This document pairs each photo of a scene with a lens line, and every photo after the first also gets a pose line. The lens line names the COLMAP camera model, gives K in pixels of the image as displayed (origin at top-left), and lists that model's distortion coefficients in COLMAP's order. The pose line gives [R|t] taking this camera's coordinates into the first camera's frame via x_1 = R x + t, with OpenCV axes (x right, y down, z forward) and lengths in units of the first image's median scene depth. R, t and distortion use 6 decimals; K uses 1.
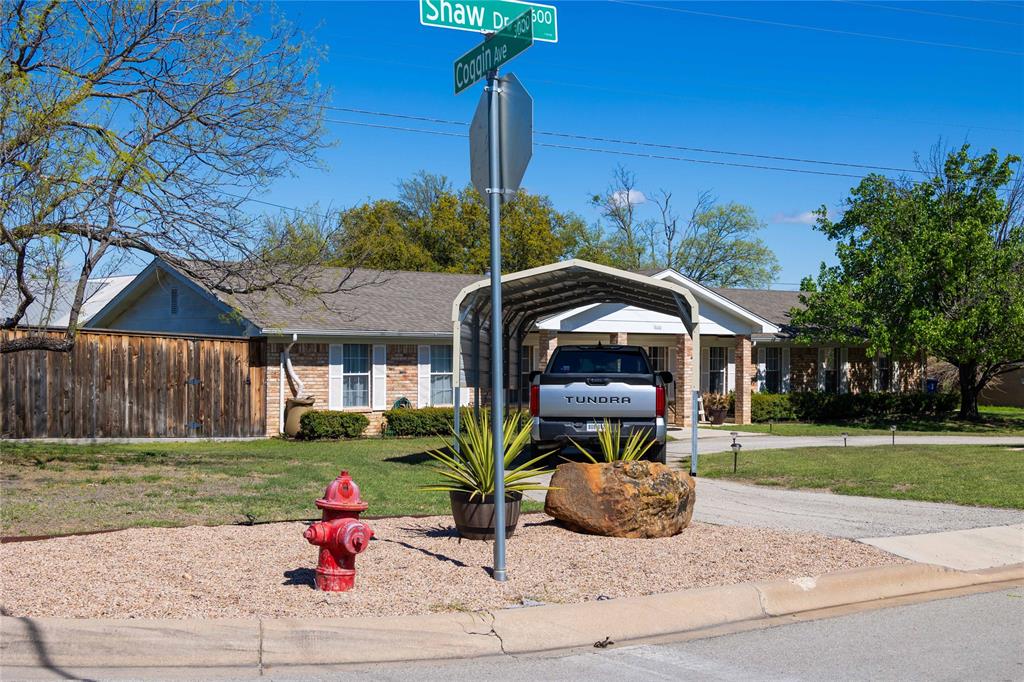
lens RADIAL K [[1203.2, 0, 512.0], [0, 1203.2, 341.0], [0, 0, 1]] dist [0.108388, -0.012634]
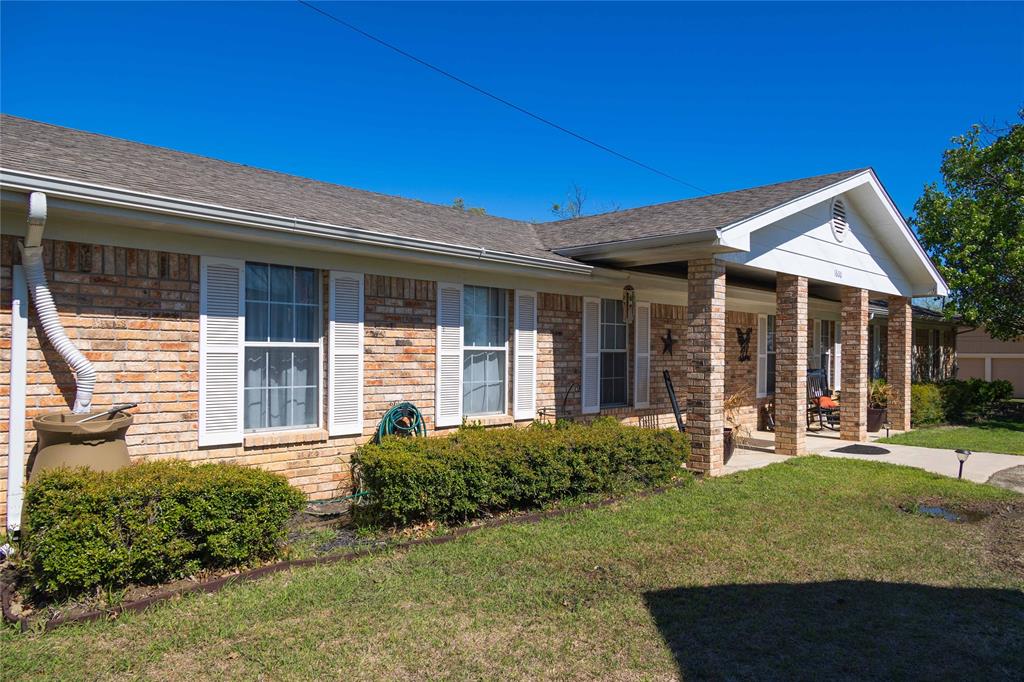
lens RADIAL K [[679.1, 0, 512.0], [0, 679.1, 341.0], [0, 0, 1]] dist [-0.001070, -0.001142]
pose [[0.994552, 0.006439, 0.104043, -0.079693], [-0.005599, 0.999949, -0.008358, 0.027971], [-0.104091, 0.007730, 0.994538, 0.778725]]
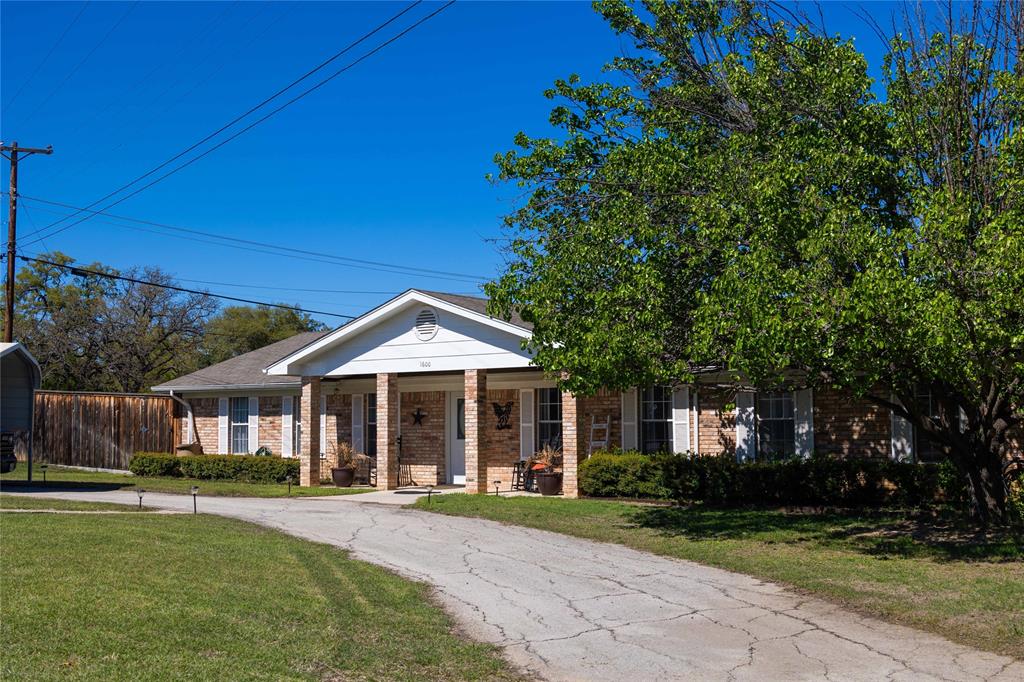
lens RADIAL K [[1203.2, 0, 512.0], [0, 1203.2, 341.0], [0, 0, 1]] dist [0.108388, -0.012634]
pose [[0.244025, -0.078067, -0.966622, 1.032890], [0.010010, 0.996904, -0.077985, 0.040976], [0.969717, 0.009354, 0.244051, 0.972375]]
